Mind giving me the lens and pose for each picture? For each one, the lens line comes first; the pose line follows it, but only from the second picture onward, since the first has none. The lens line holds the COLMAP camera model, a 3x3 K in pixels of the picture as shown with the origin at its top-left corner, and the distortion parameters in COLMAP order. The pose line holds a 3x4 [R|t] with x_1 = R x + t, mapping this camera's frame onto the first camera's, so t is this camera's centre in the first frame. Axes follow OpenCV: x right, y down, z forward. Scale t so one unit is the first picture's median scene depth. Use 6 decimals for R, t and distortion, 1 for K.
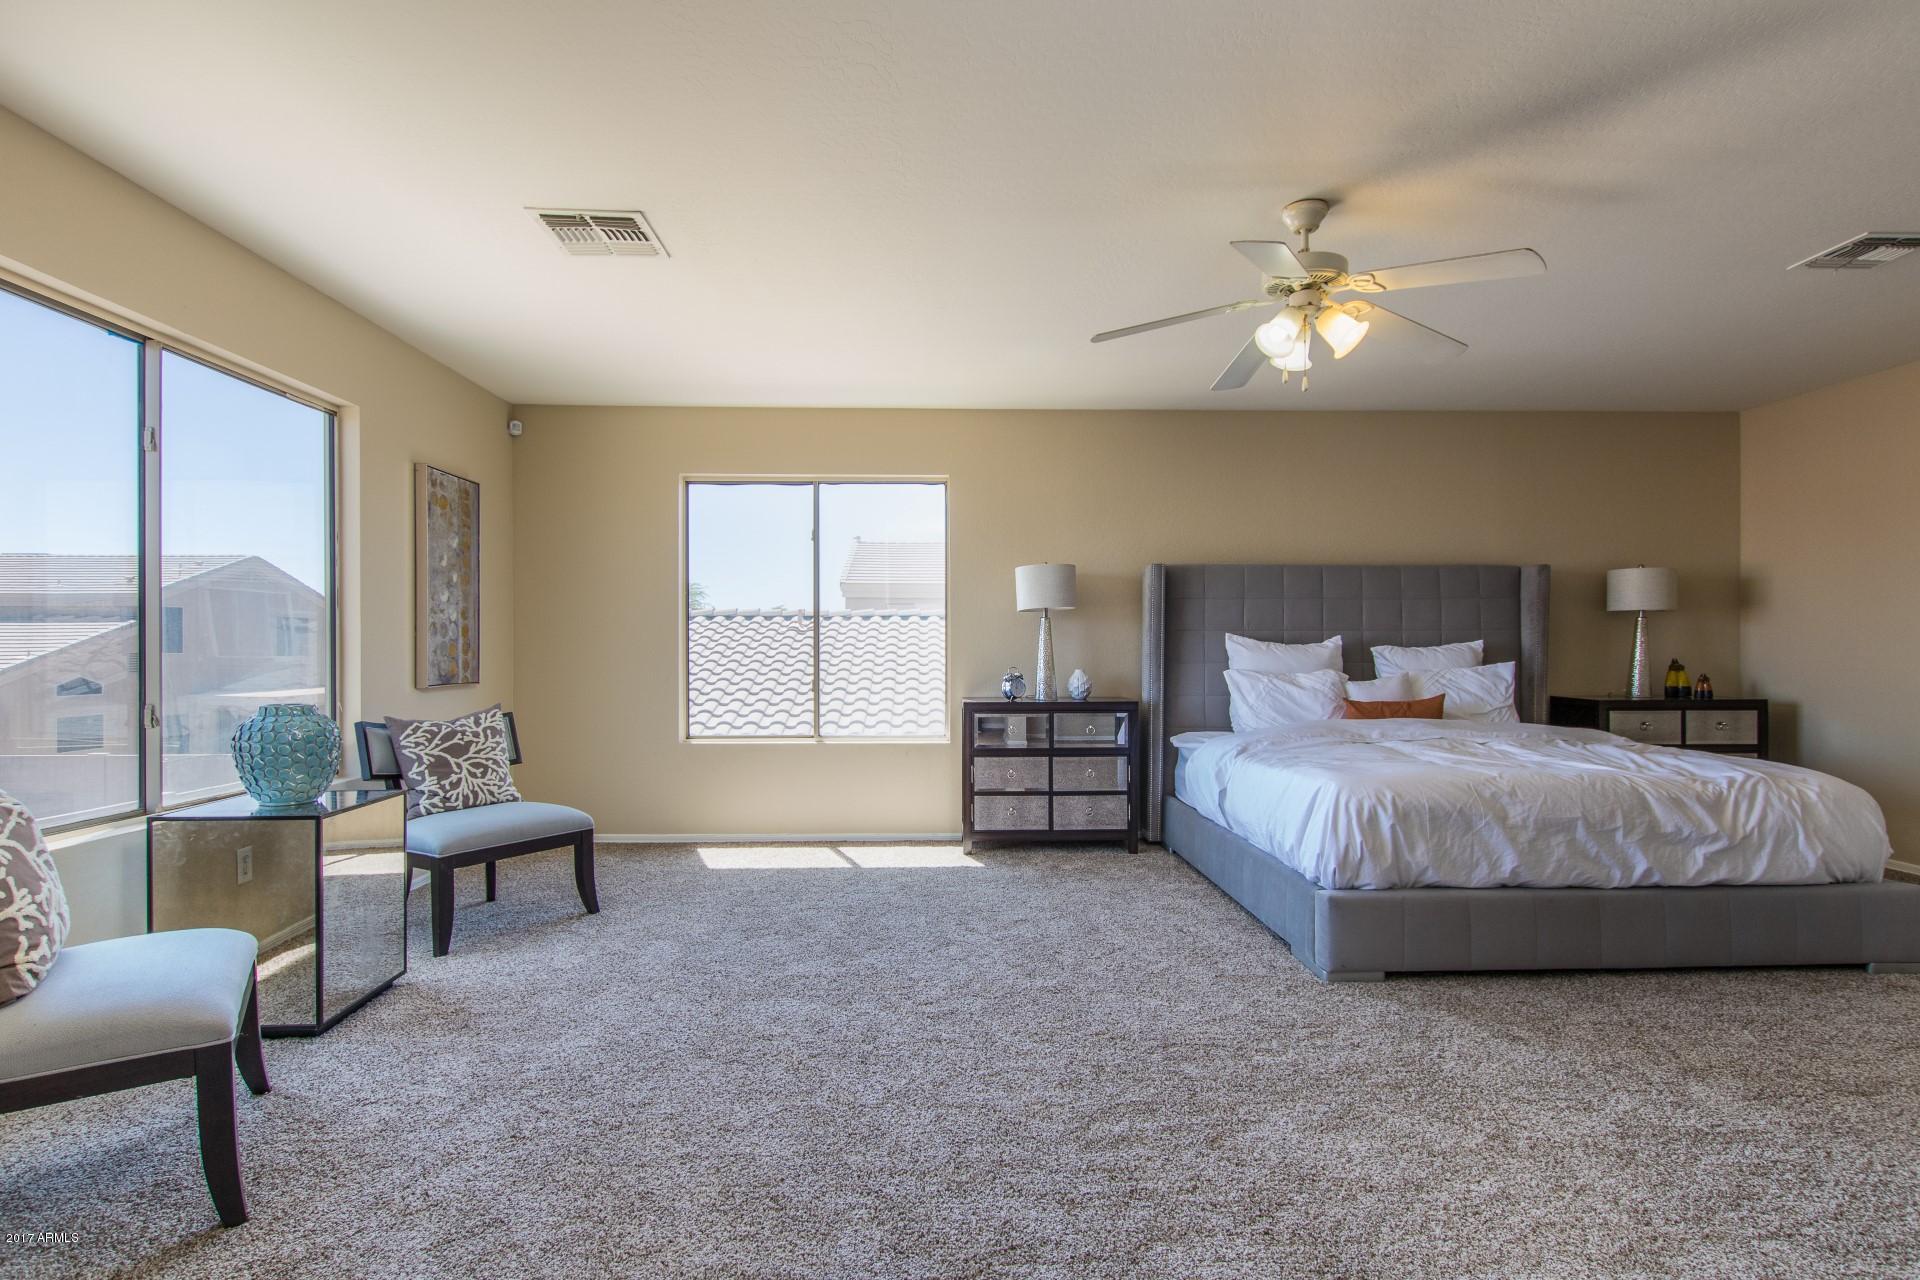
lens RADIAL K [[961.1, 0, 960.9], [0, 961.1, 647.8], [0, 0, 1]] dist [0.008679, -0.003850]
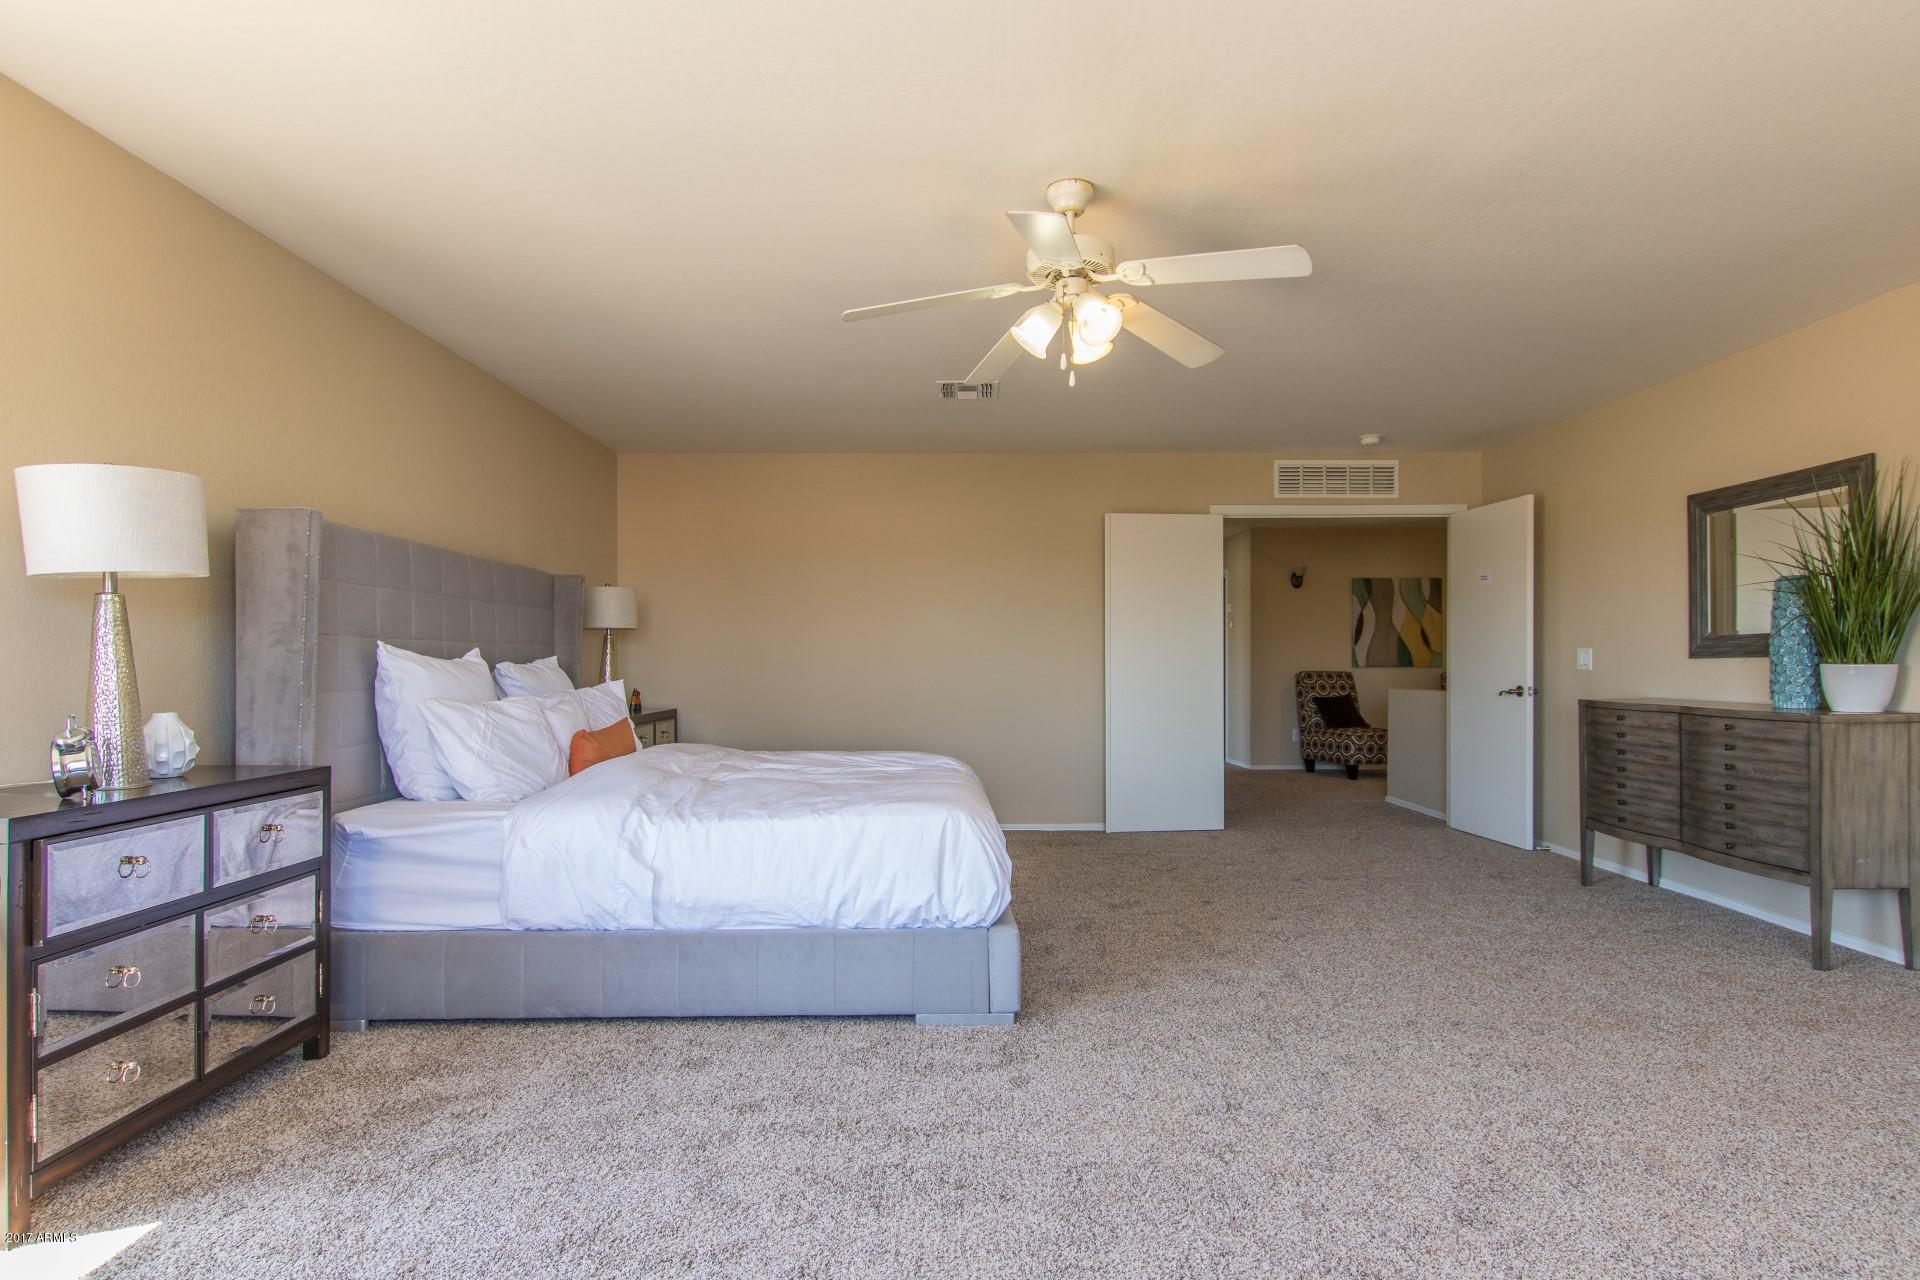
lens RADIAL K [[961.1, 0, 957.3], [0, 961.1, 649.8], [0, 0, 1]] dist [0.008679, -0.003850]
pose [[0.041820, 0.004064, 0.999117, -0.354826], [0.004340, 0.999982, -0.004250, -0.007335], [-0.999116, 0.004514, 0.041801, 0.642535]]
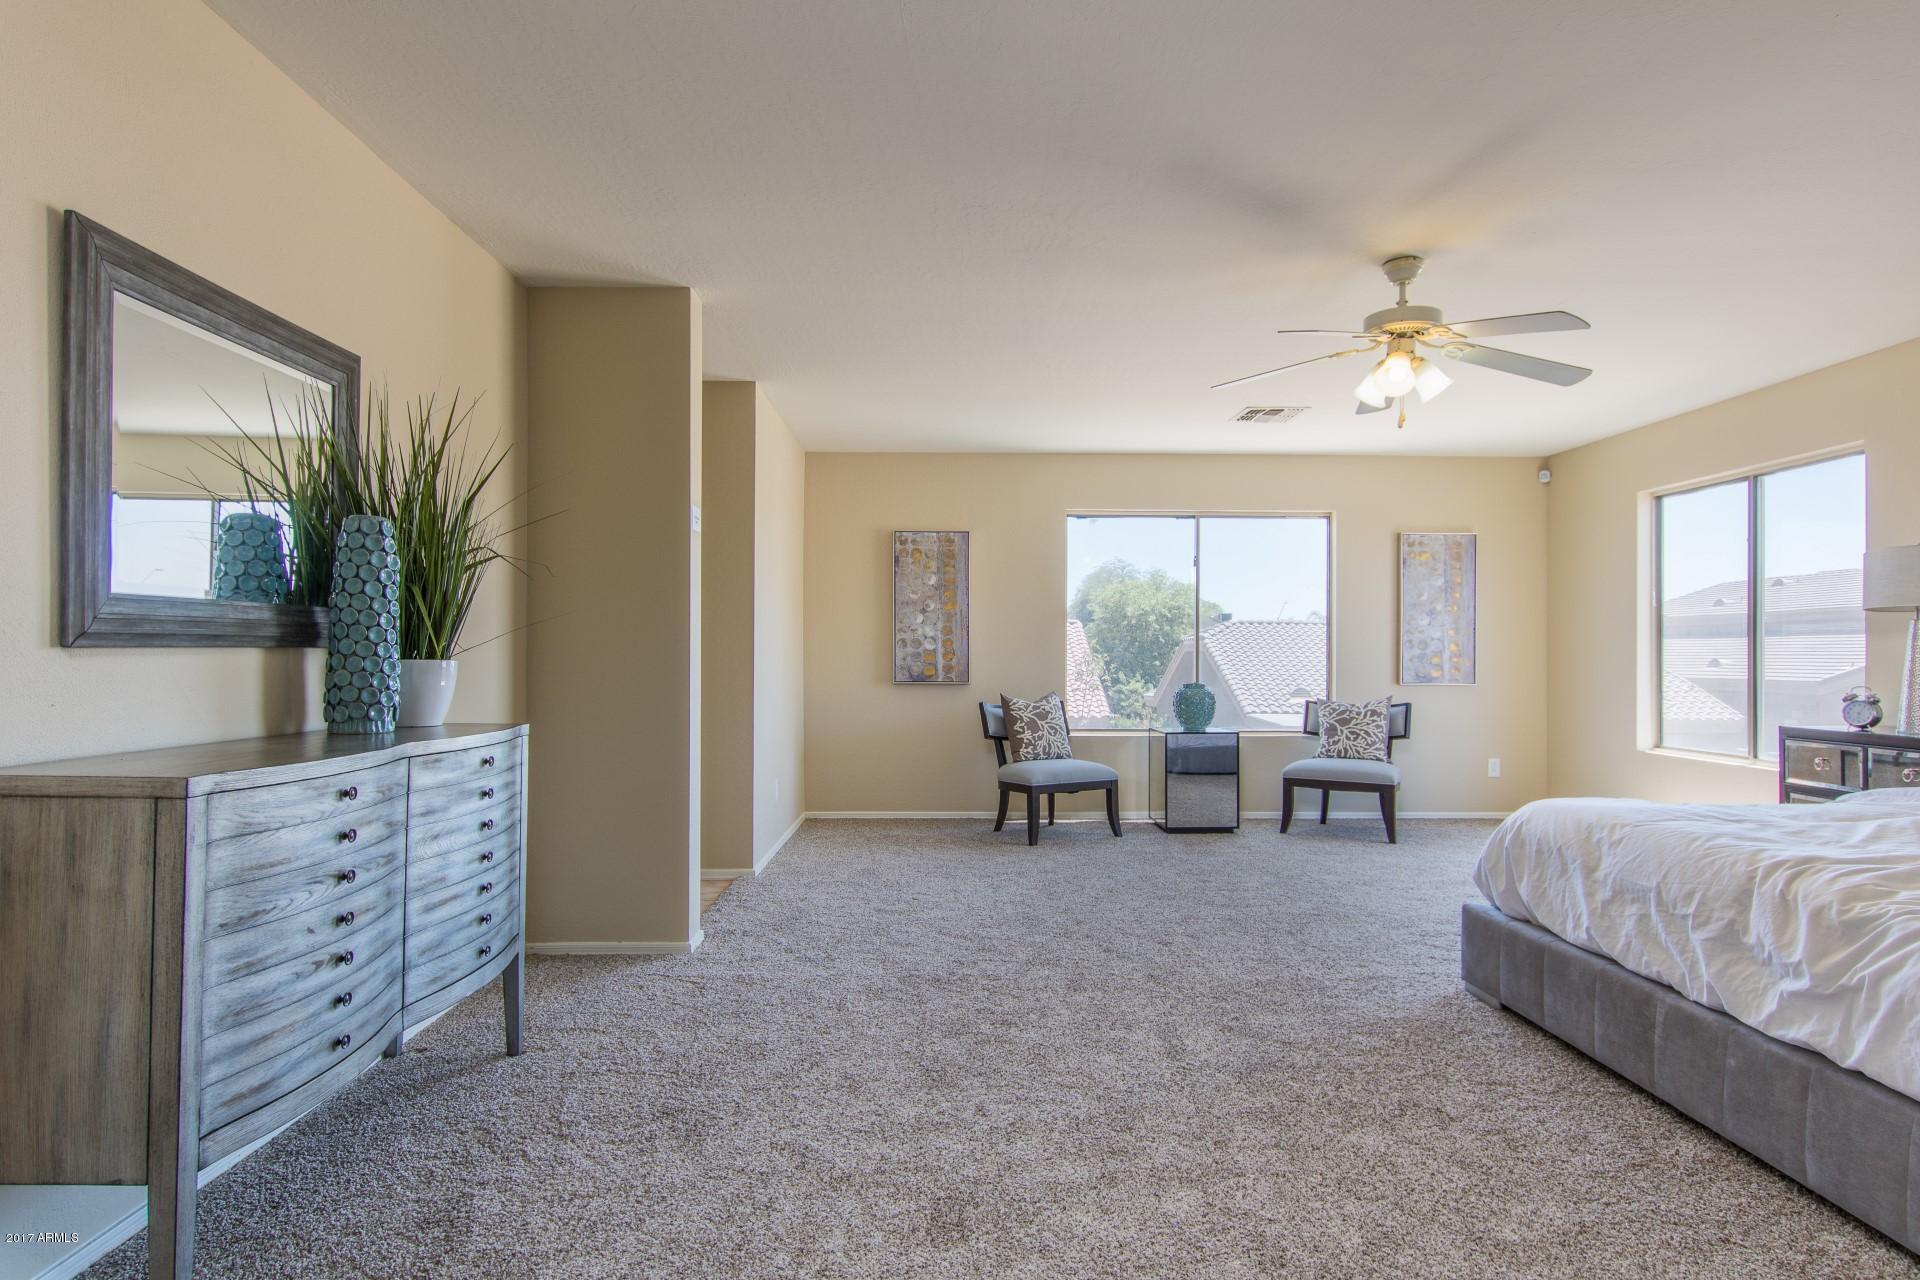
lens RADIAL K [[1057.0, 0, 957.4], [0, 1057.0, 649.6], [0, 0, 1]] dist [-0.002027, -0.001024]
pose [[-0.019408, -0.003568, -0.999805, 0.954877], [-0.006758, 0.999971, -0.003437, -0.001445], [0.999789, 0.006690, -0.019432, 0.310277]]
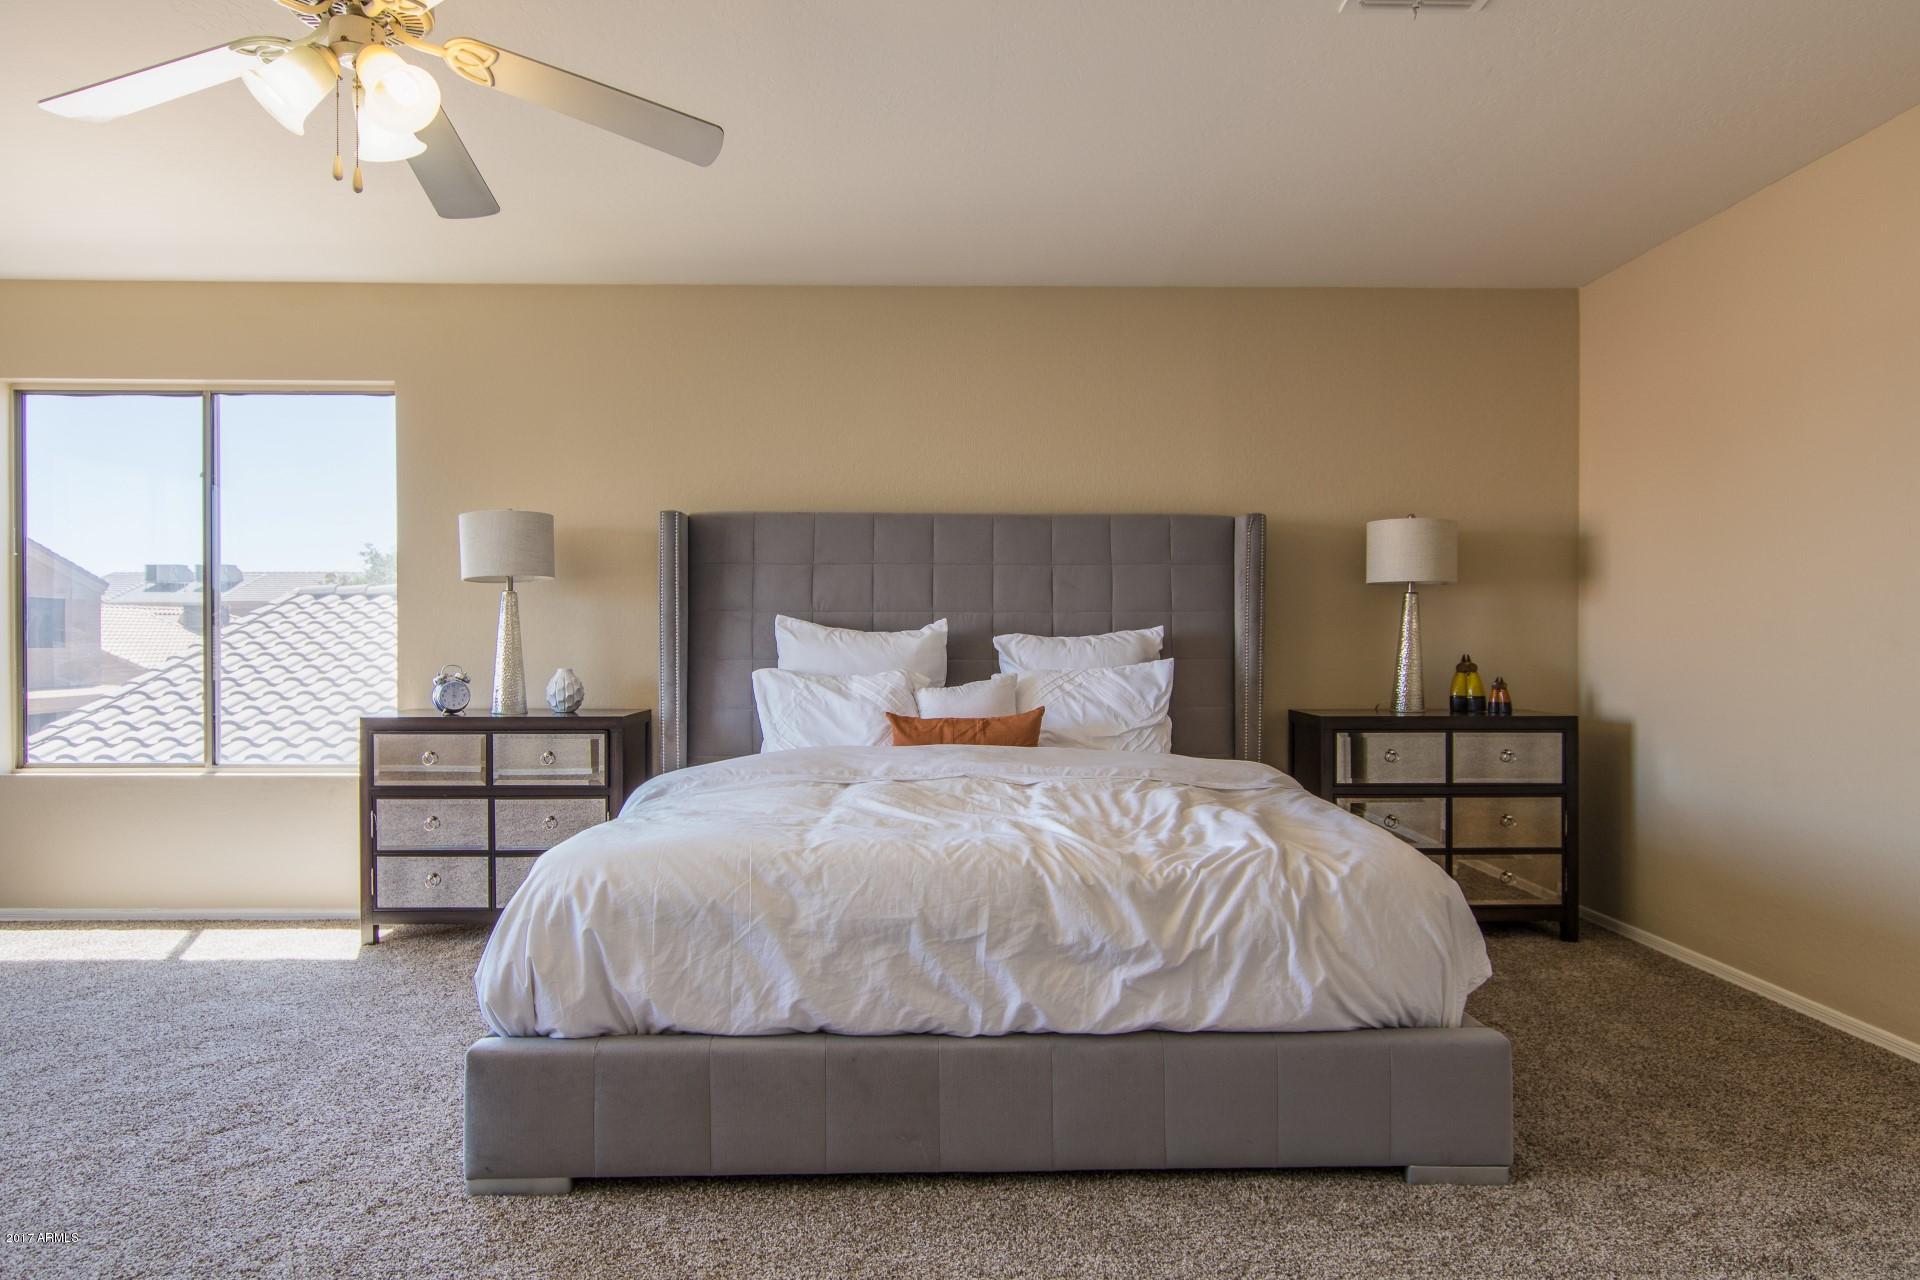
lens RADIAL K [[1219.3, 0, 955.2], [0, 1219.3, 644.1], [0, 0, 1]] dist [0.013067, -0.006016]
pose [[0.999843, 0.002394, -0.017580, 0.442181], [-0.002326, 0.999990, 0.003900, 0.001632], [0.017590, -0.003858, 0.999838, 0.158548]]
